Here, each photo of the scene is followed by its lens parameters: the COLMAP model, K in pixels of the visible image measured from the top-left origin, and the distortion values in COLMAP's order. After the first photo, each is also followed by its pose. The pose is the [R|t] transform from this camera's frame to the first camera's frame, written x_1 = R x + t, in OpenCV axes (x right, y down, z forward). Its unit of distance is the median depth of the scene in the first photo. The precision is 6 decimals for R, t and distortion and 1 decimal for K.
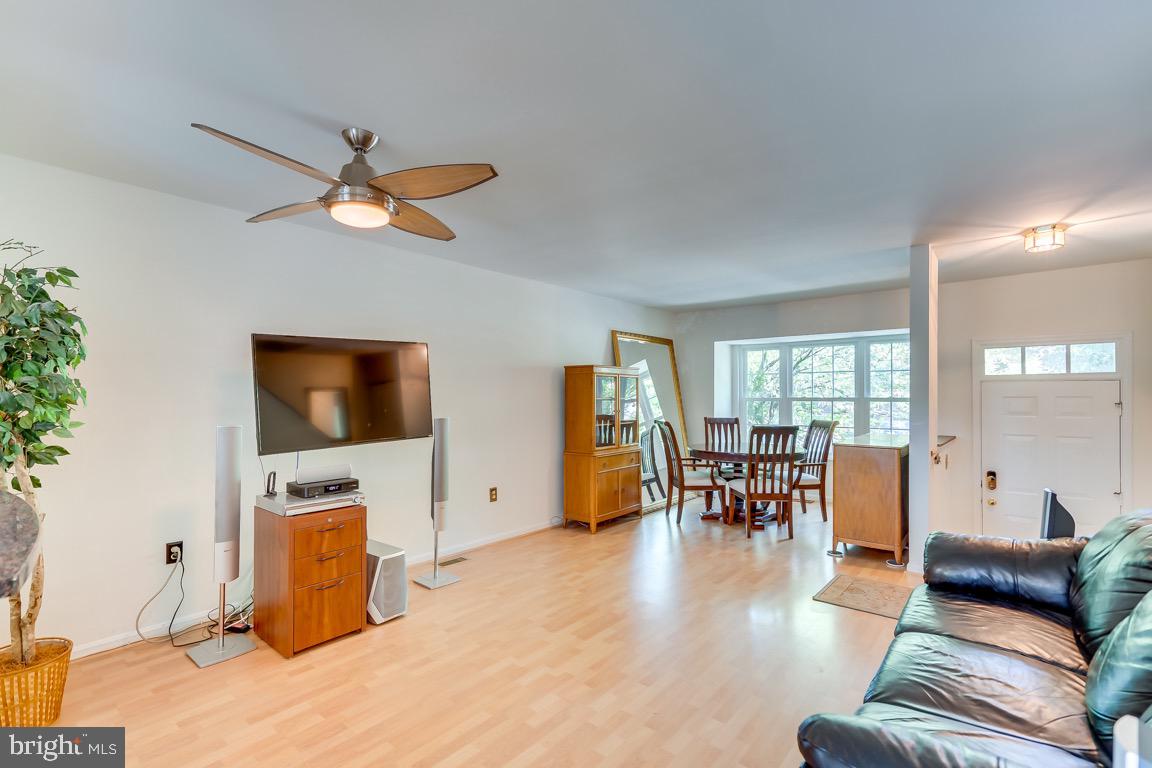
lens RADIAL K [[541.6, 0, 571.3], [0, 541.6, 389.2], [0, 0, 1]] dist [-0.001189, 0.013609]
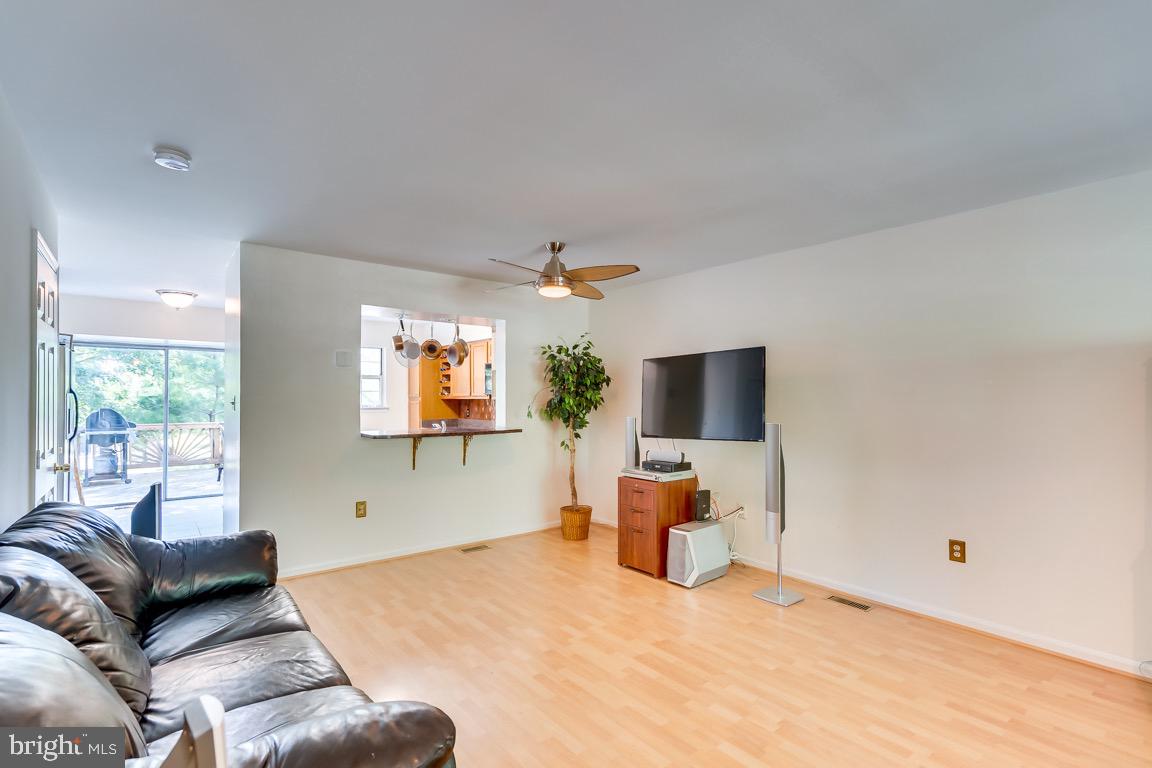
lens RADIAL K [[541.6, 0, 571.3], [0, 541.6, 389.2], [0, 0, 1]] dist [-0.001189, 0.013609]
pose [[-0.198910, -0.019650, -0.979821, 0.564687], [0.003517, 0.999778, -0.020764, 0.008147], [0.980011, -0.007576, -0.198797, 0.625526]]
